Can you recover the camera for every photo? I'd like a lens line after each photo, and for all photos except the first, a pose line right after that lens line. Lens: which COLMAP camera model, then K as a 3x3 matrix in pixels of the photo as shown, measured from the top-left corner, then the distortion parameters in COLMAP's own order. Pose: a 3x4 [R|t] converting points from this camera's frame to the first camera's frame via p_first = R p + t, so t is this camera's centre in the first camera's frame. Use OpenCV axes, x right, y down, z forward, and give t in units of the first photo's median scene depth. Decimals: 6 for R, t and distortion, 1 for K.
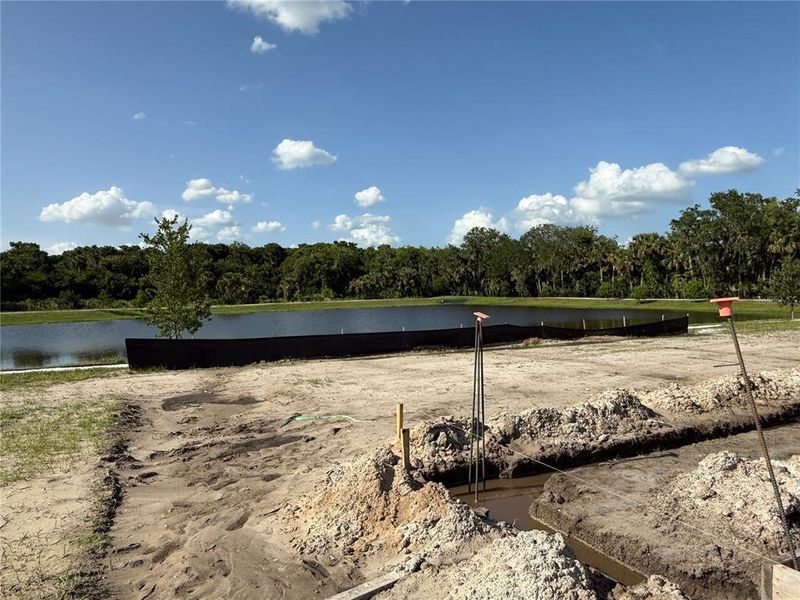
lens RADIAL K [[528.0, 0, 404.2], [0, 528.0, 299.4], [0, 0, 1]] dist [-0.006188, -0.001450]
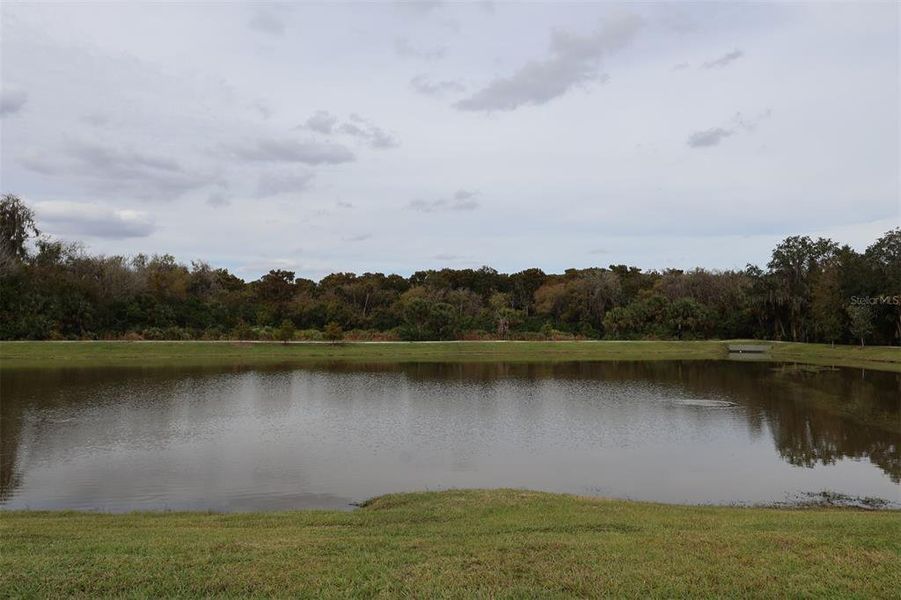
lens RADIAL K [[620.3, 0, 450.4], [0, 620.3, 302.8], [0, 0, 1]] dist [0.004008, 0.001054]
pose [[0.910308, 0.009542, -0.413822, 0.060118], [-0.032763, 0.998259, -0.049051, -0.001848], [0.412634, 0.058209, 0.909035, 0.105966]]
